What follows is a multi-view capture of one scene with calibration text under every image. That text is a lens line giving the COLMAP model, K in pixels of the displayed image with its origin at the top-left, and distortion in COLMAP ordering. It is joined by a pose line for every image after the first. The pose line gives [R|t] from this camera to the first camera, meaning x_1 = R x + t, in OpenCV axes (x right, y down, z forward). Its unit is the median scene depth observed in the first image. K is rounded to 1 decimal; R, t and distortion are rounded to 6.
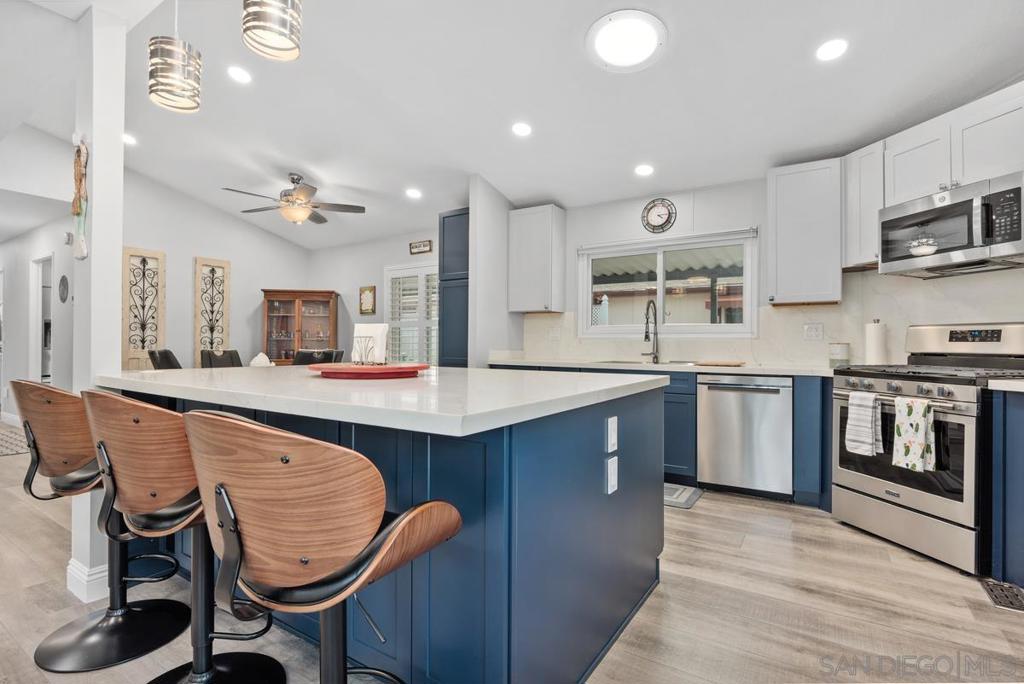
lens RADIAL K [[501.2, 0, 512.7], [0, 501.2, 342.2], [0, 0, 1]] dist [-0.010593, 0.000423]
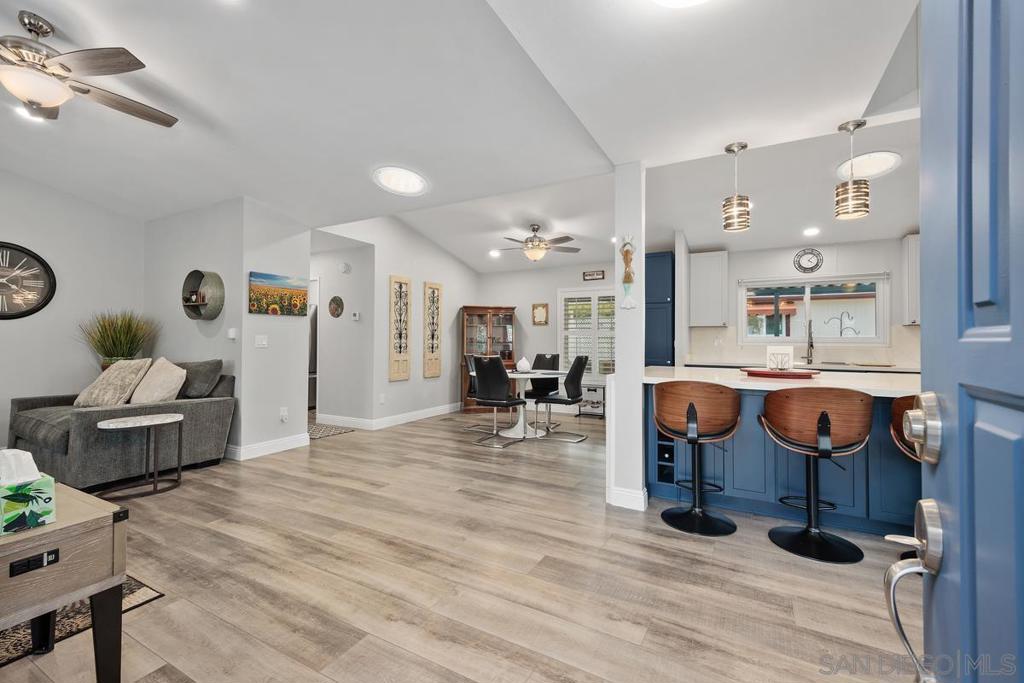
lens RADIAL K [[445.9, 0, 512.5], [0, 445.9, 336.5], [0, 0, 1]] dist [0.011951, -0.000019]
pose [[0.997592, -0.000845, 0.069356, -0.502198], [0.001014, 0.999997, -0.002407, -0.025776], [-0.069354, 0.002471, 0.997589, -0.175325]]
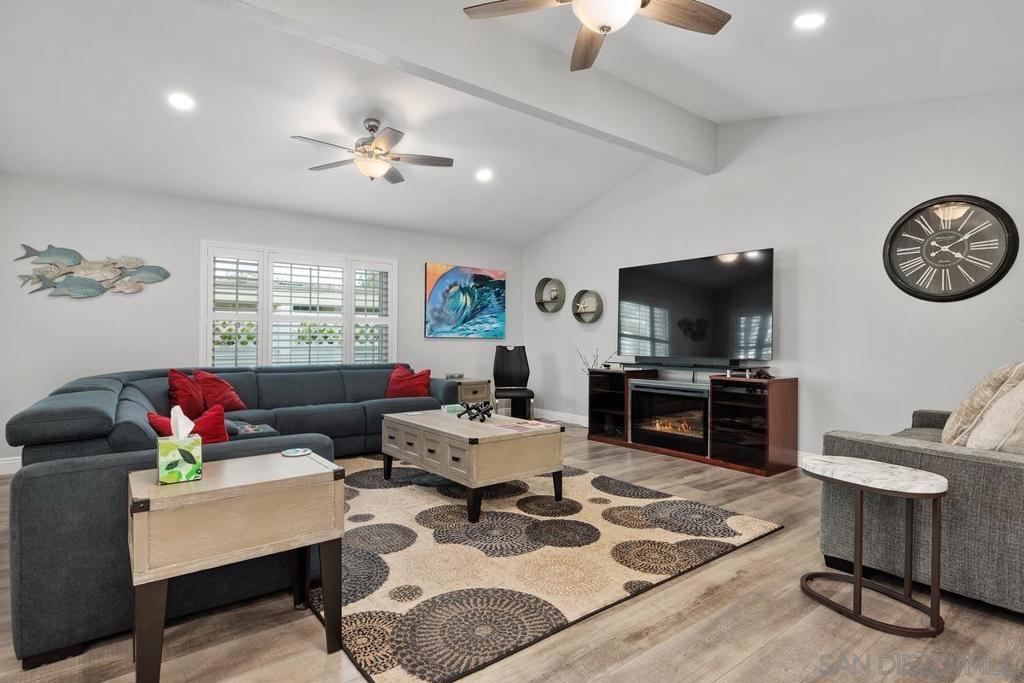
lens RADIAL K [[521.3, 0, 510.5], [0, 521.3, 343.7], [0, 0, 1]] dist [-0.006330, 0.002377]
pose [[-0.337145, -0.016130, -0.941315, -0.532912], [-0.001804, 0.999862, -0.016487, 0.004554], [0.941451, -0.003860, -0.337128, 0.361651]]
